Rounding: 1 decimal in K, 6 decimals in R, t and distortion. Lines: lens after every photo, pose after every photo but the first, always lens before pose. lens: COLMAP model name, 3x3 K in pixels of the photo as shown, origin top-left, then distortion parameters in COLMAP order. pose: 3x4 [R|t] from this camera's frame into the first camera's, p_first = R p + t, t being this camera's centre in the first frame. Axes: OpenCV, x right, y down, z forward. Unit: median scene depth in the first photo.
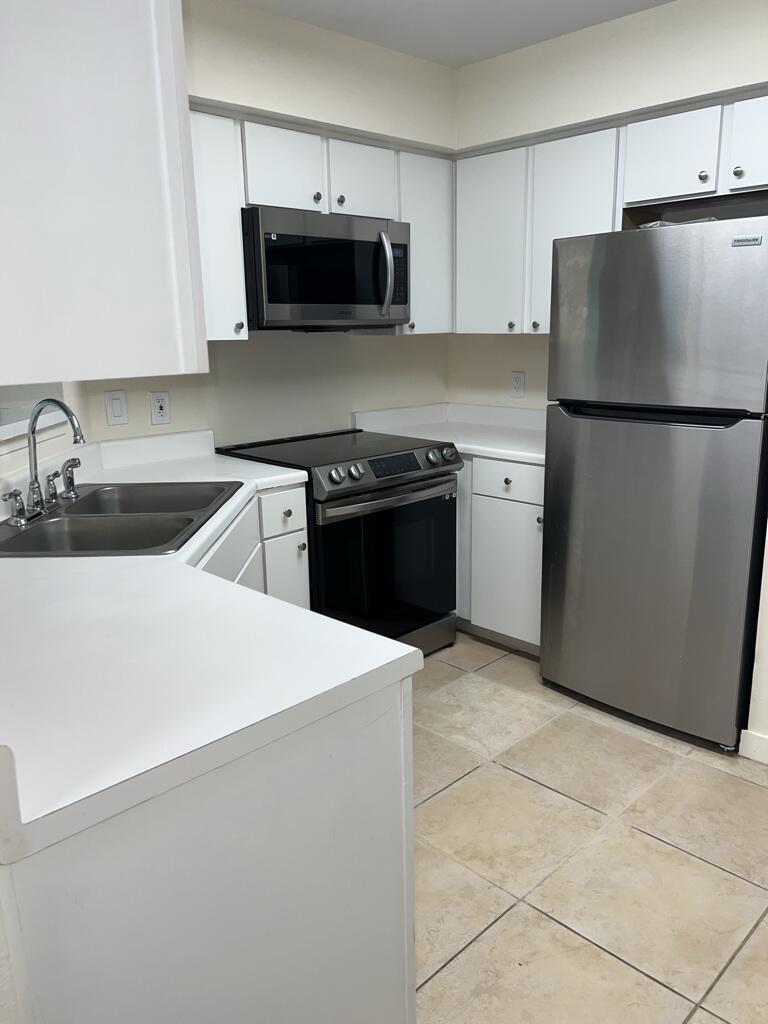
lens RADIAL K [[774.2, 0, 400.7], [0, 774.2, 516.8], [0, 0, 1]] dist [0.056169, -0.061797]
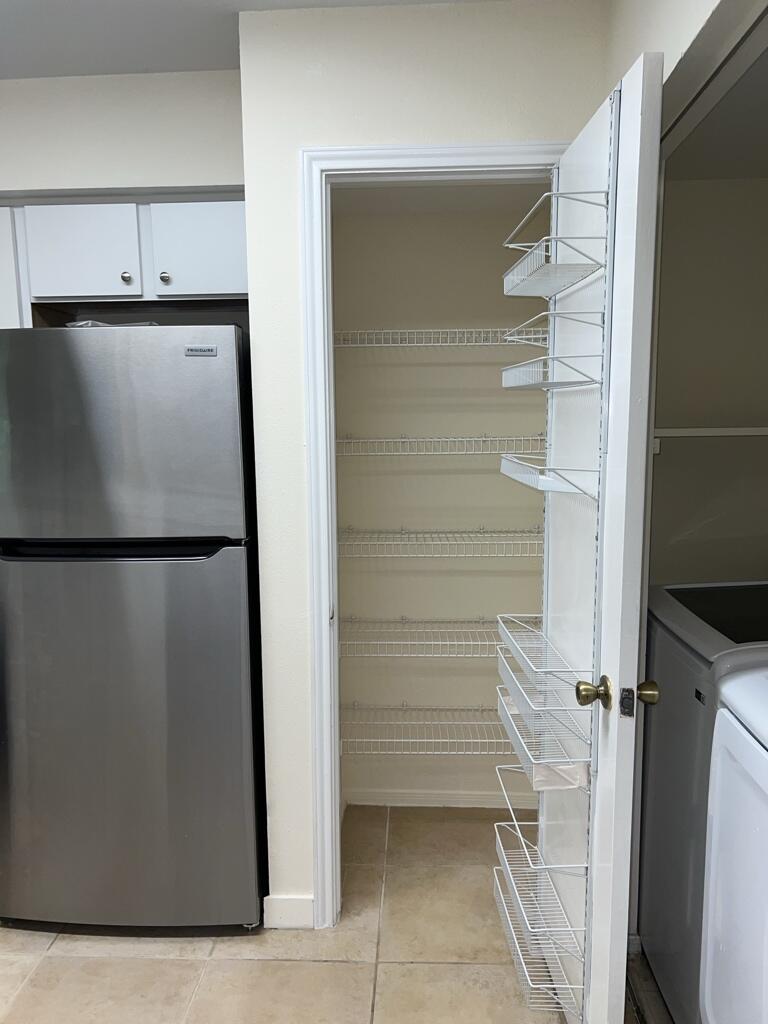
lens RADIAL K [[774.2, 0, 382.8], [0, 774.2, 524.4], [0, 0, 1]] dist [0.056169, -0.061797]
pose [[0.746040, -0.080821, 0.660978, -0.004707], [0.161453, 0.984944, -0.061796, -0.054747], [-0.646032, 0.152819, 0.747856, 0.184227]]
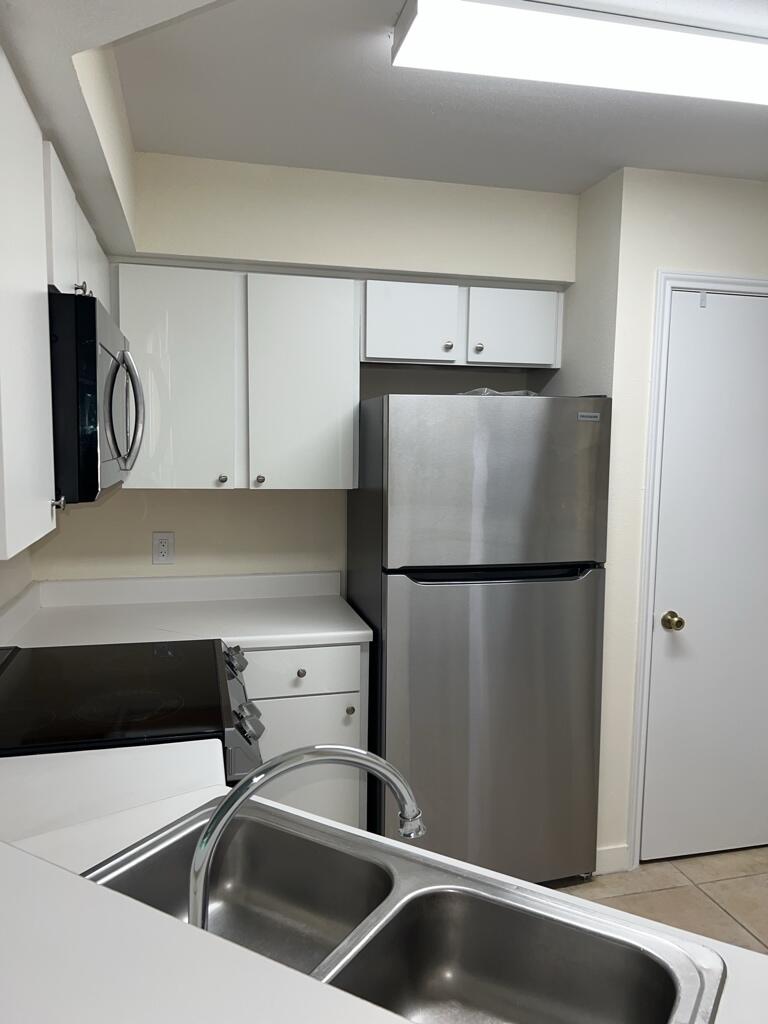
lens RADIAL K [[774.2, 0, 405.6], [0, 774.2, 517.2], [0, 0, 1]] dist [0.056169, -0.061797]
pose [[0.504845, -0.064920, 0.860765, -0.537919], [0.187099, 0.981692, -0.035694, -0.172433], [-0.842690, 0.179068, 0.507749, 0.531789]]
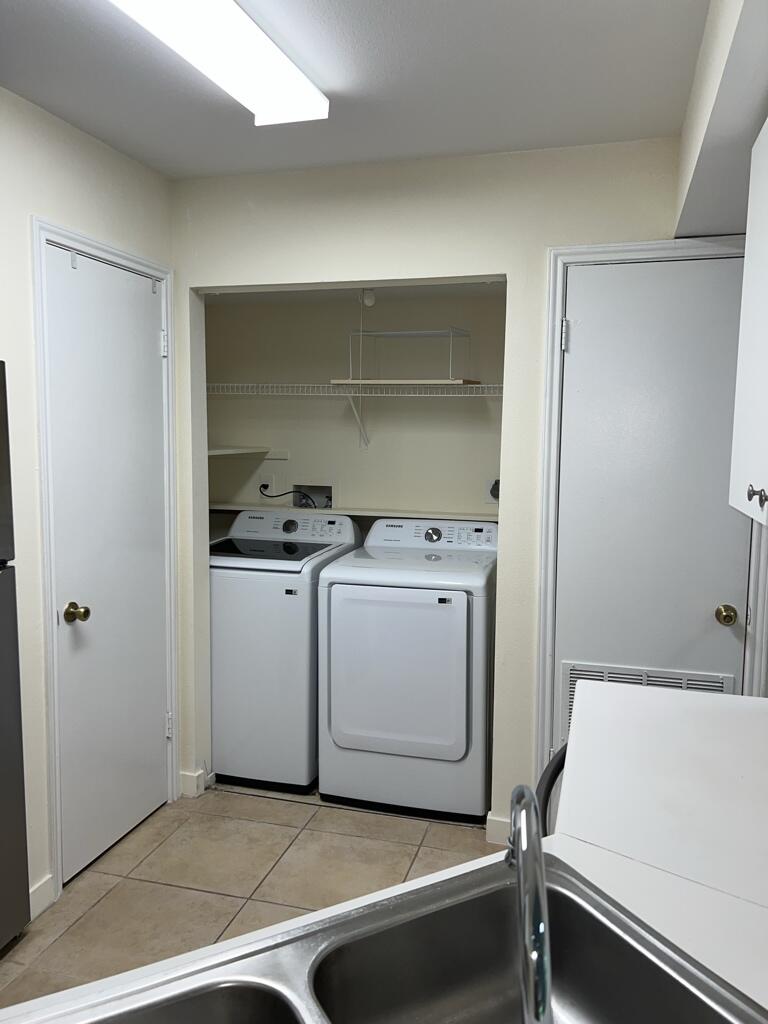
lens RADIAL K [[774.2, 0, 384.2], [0, 774.2, 518.4], [0, 0, 1]] dist [0.056169, -0.061797]
pose [[-0.477838, -0.091392, 0.873681, -0.475551], [0.207929, 0.954543, 0.213572, -0.236651], [-0.853485, 0.283716, -0.437114, 0.826008]]
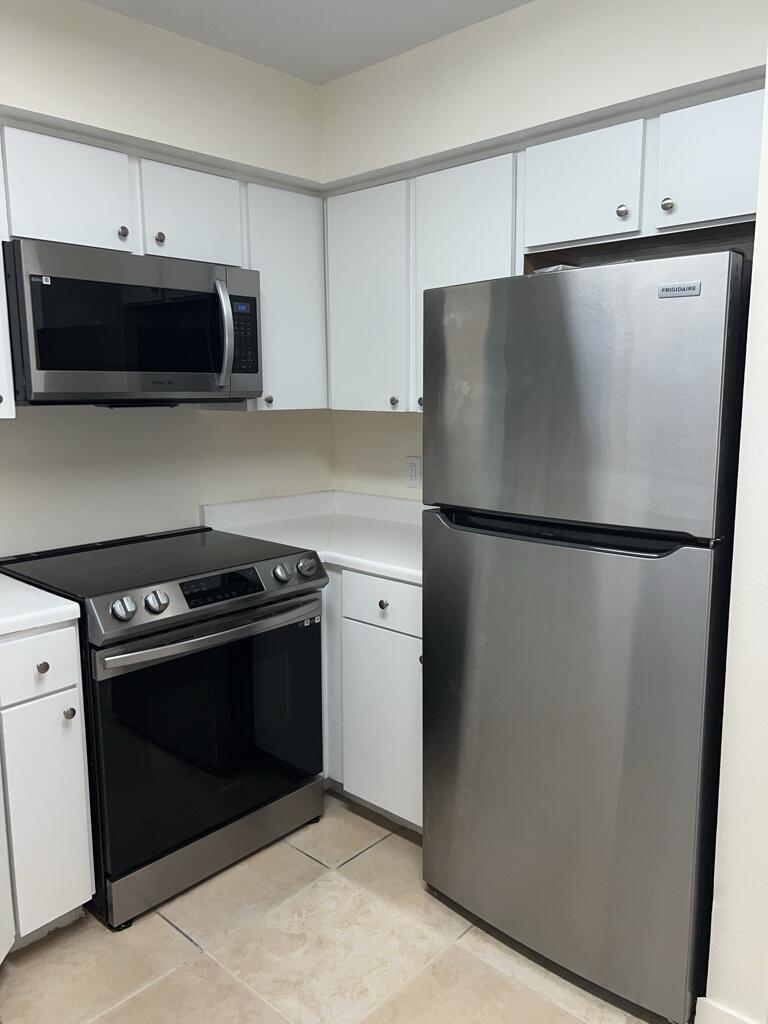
lens RADIAL K [[774.2, 0, 388.4], [0, 774.2, 516.0], [0, 0, 1]] dist [0.056169, -0.061797]
pose [[0.999275, 0.004024, 0.037867, 0.128397], [-0.000872, 0.996559, -0.082877, -0.077797], [-0.038070, 0.082784, 0.995840, 0.273277]]
